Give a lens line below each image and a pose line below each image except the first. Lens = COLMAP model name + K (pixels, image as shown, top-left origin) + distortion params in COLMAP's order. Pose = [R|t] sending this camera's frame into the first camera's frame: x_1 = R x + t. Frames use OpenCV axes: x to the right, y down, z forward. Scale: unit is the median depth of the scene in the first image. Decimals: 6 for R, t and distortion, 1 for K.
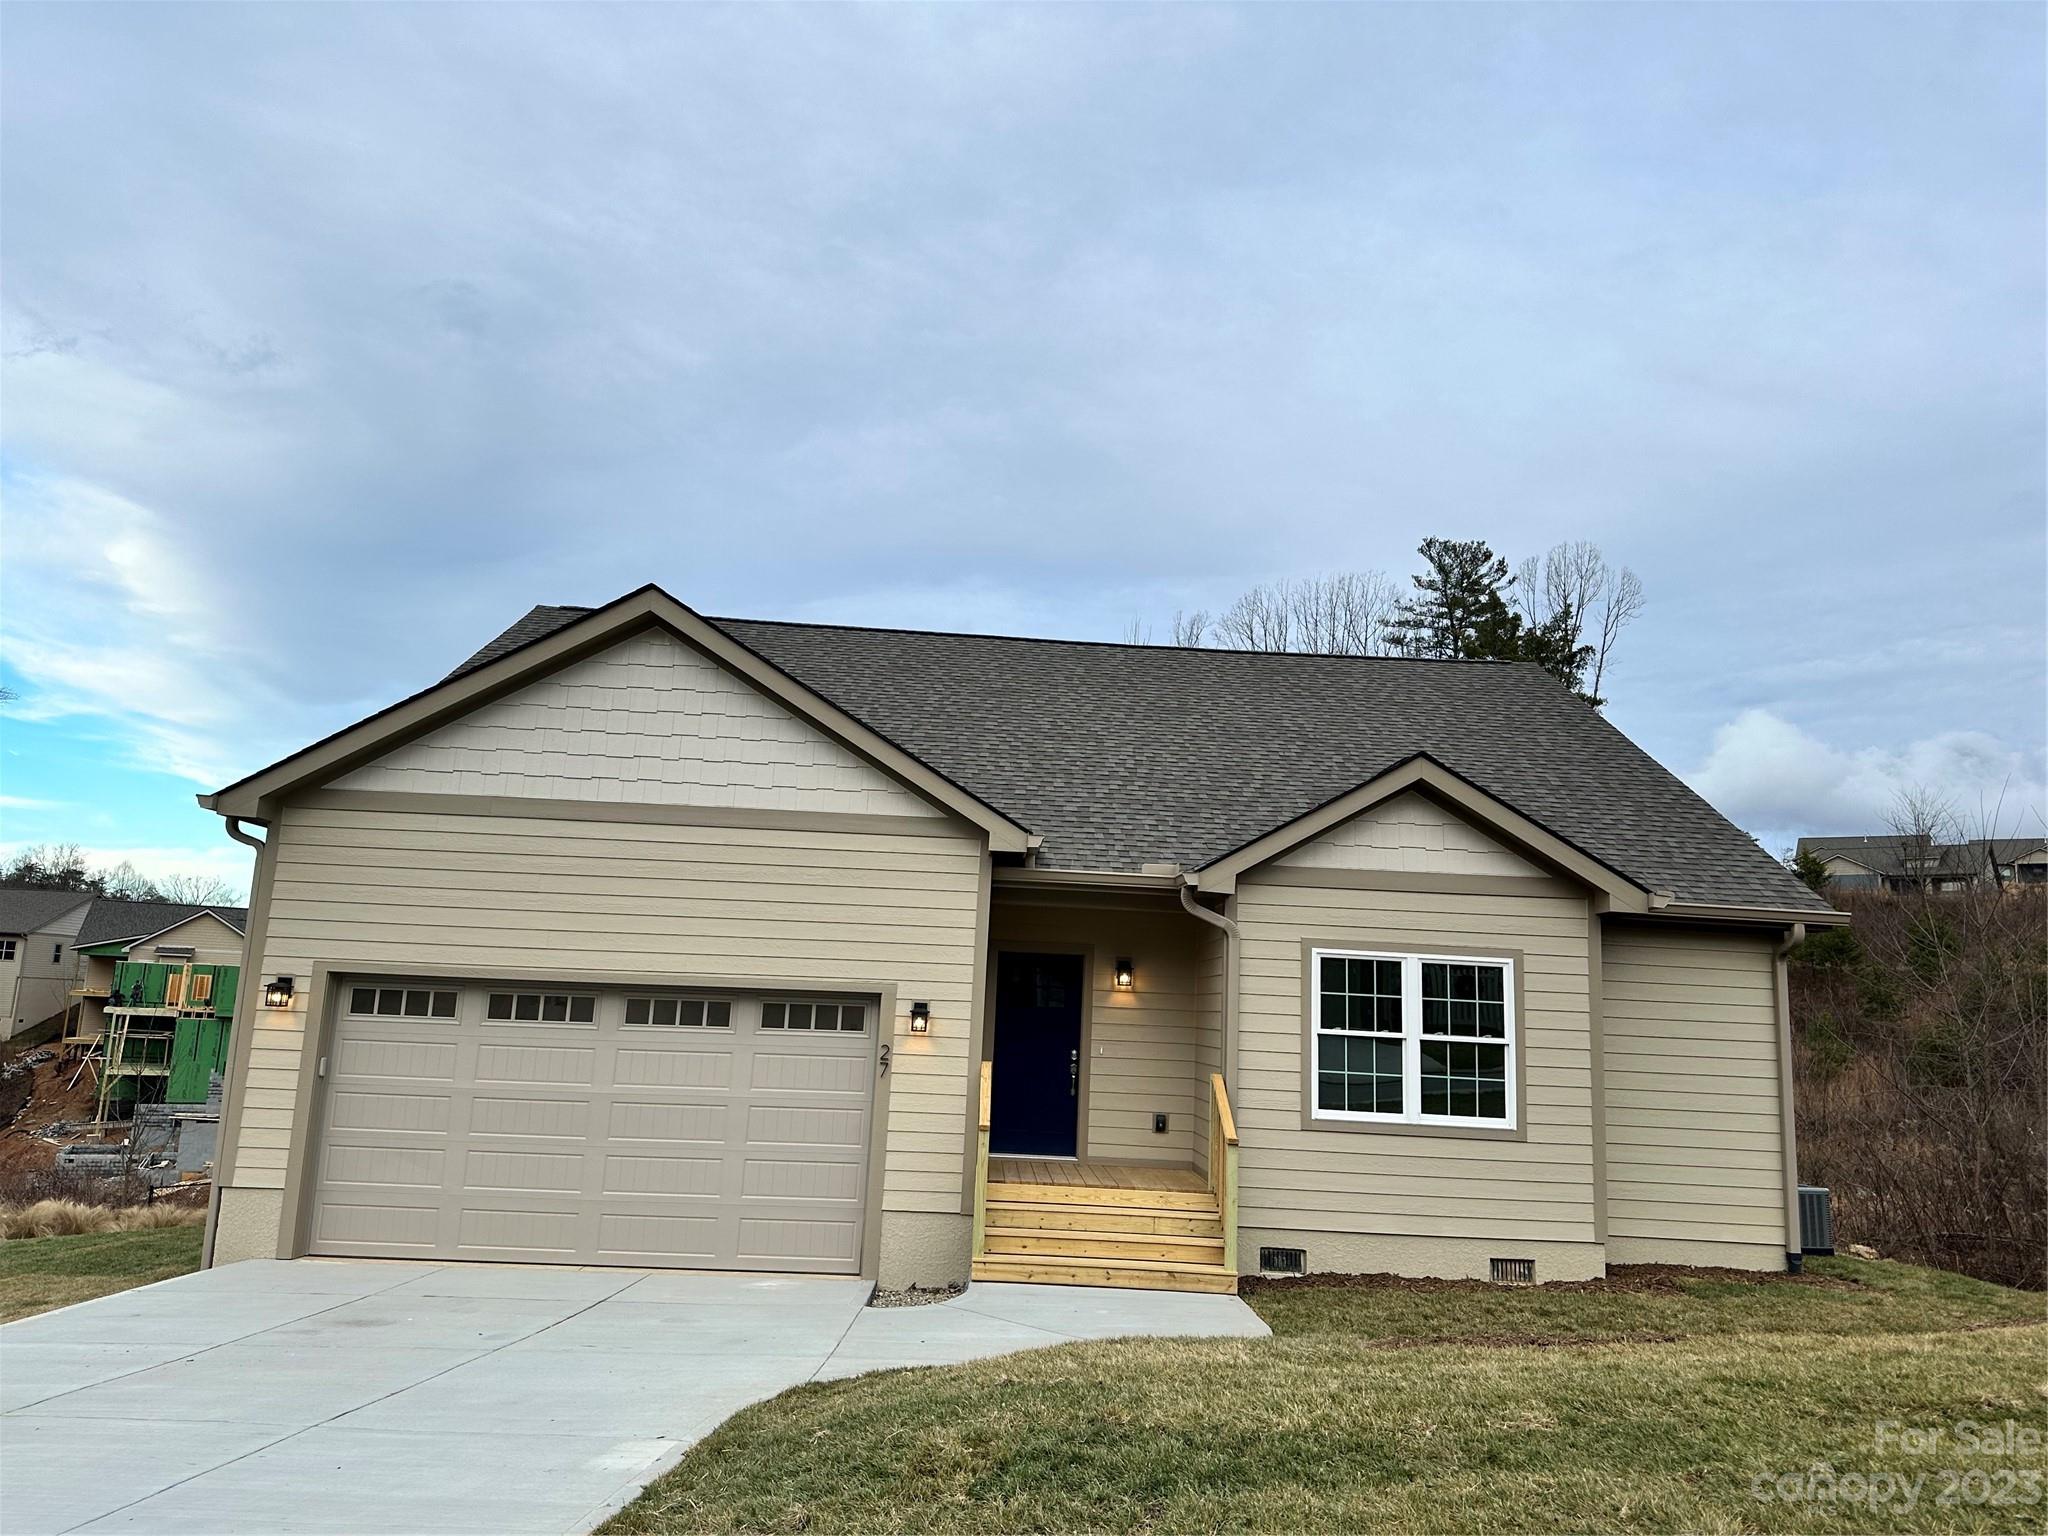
lens RADIAL K [[1439.5, 0, 1024.0], [0, 1439.5, 685.7], [0, 0, 1]] dist [0.188120, -0.323024]
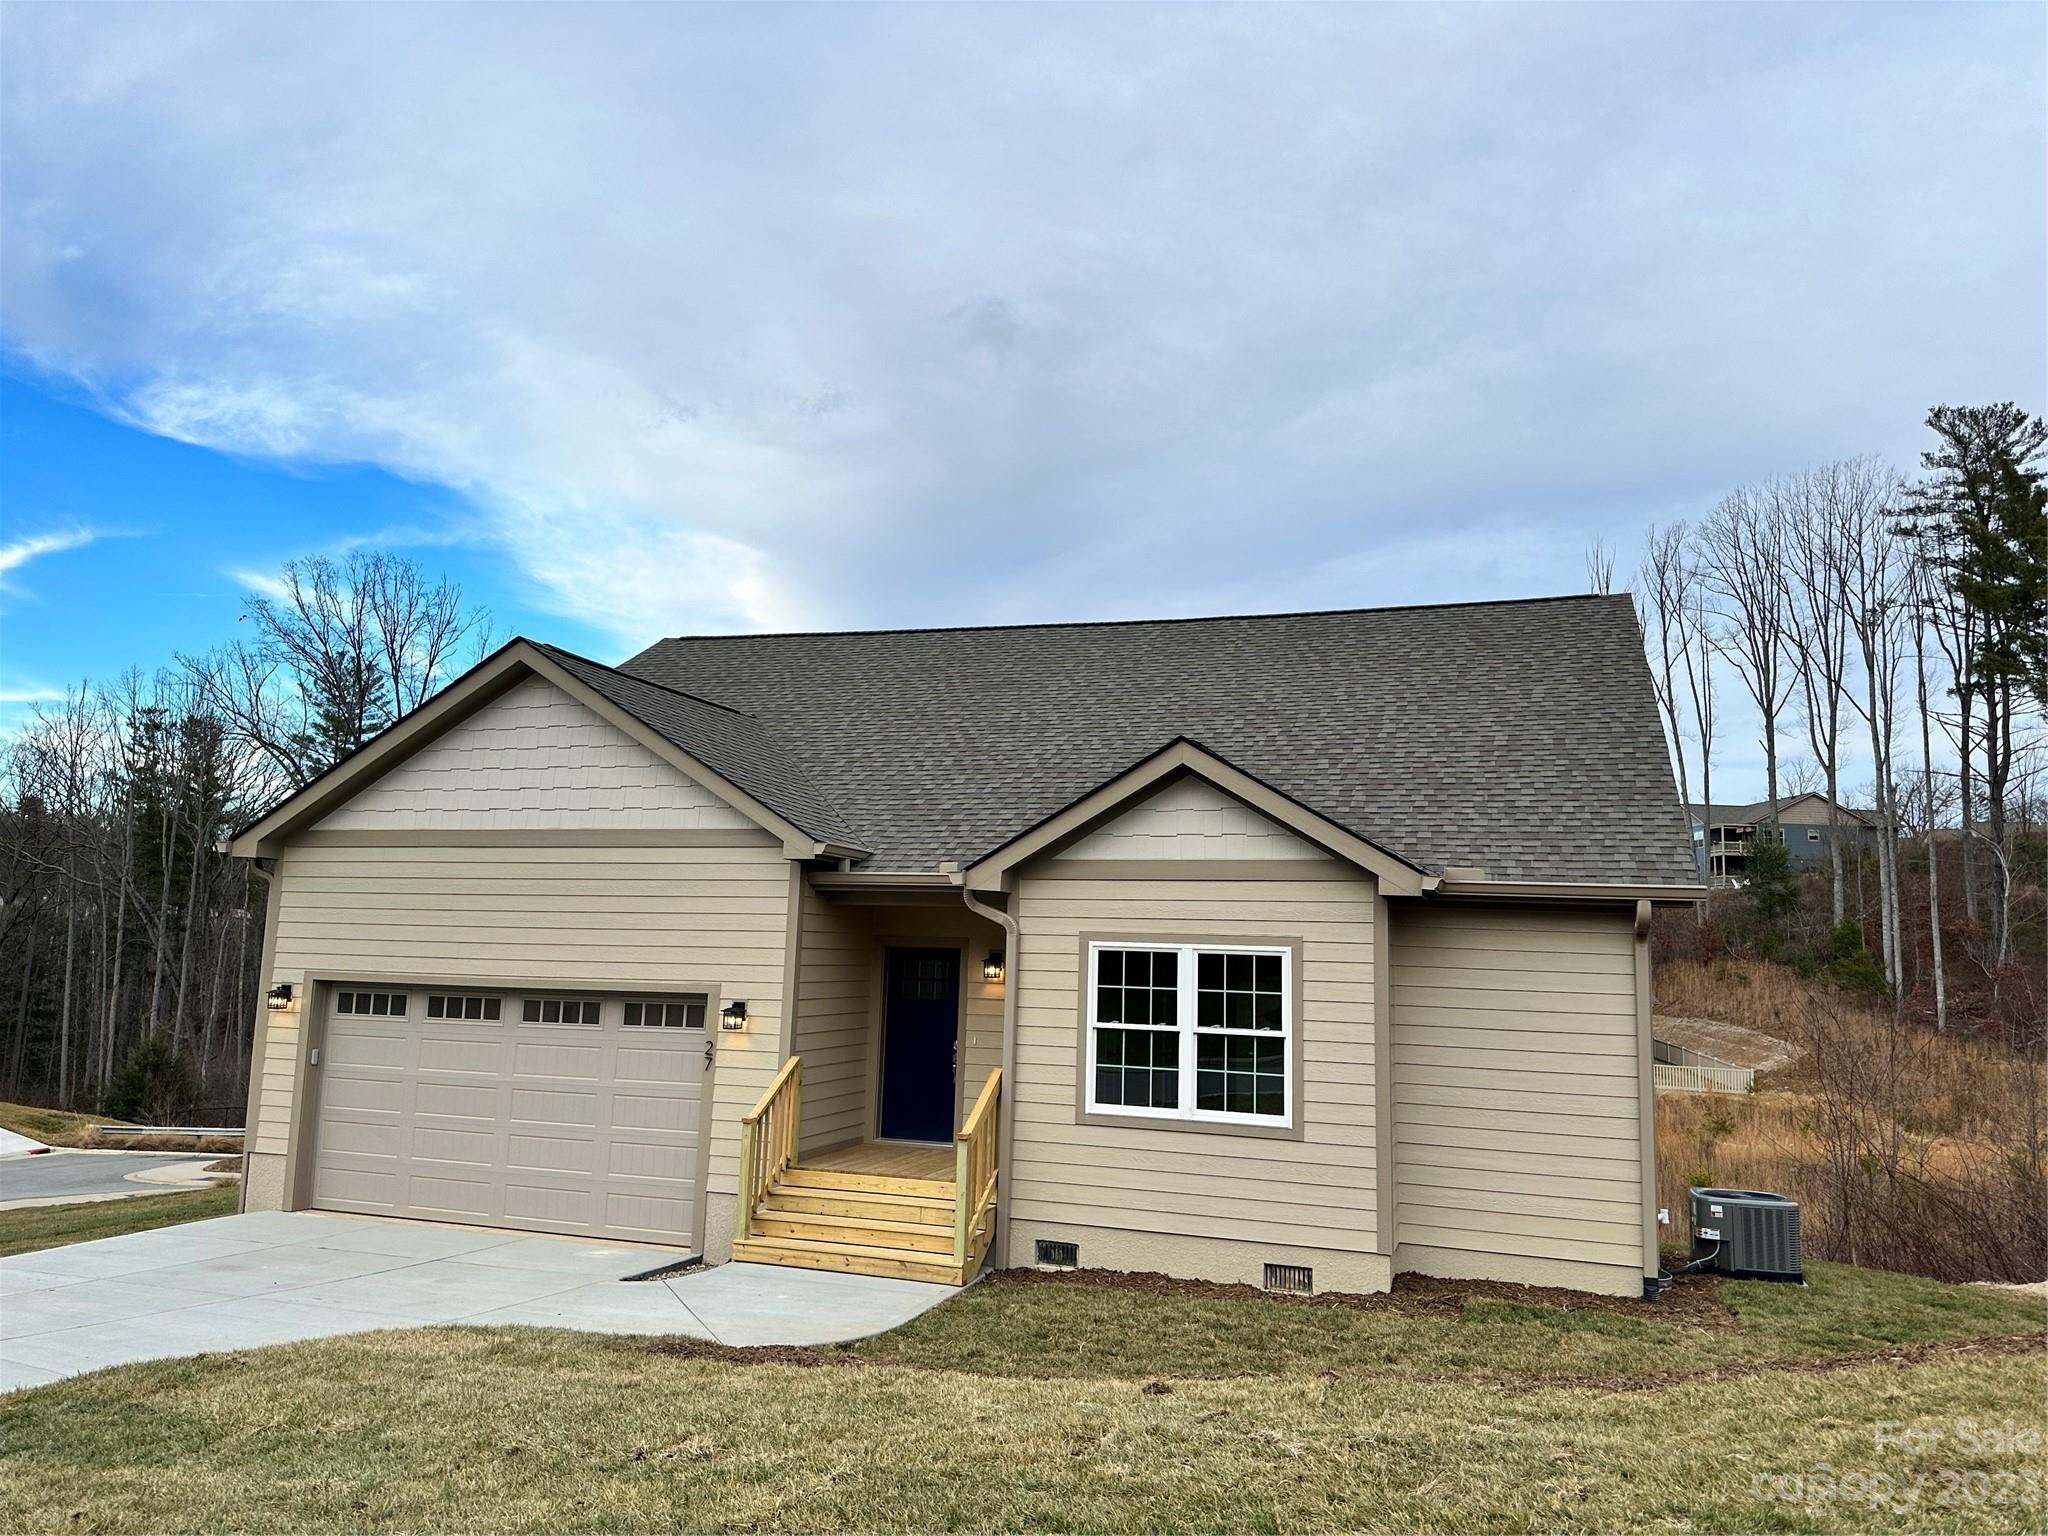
lens RADIAL K [[1439.5, 0, 1024.0], [0, 1439.5, 685.7], [0, 0, 1]] dist [0.188120, -0.323024]
pose [[0.931213, -0.082730, -0.354961, 0.523860], [0.093662, 0.995510, 0.013693, -0.010645], [0.352235, -0.045998, 0.934781, 0.071702]]
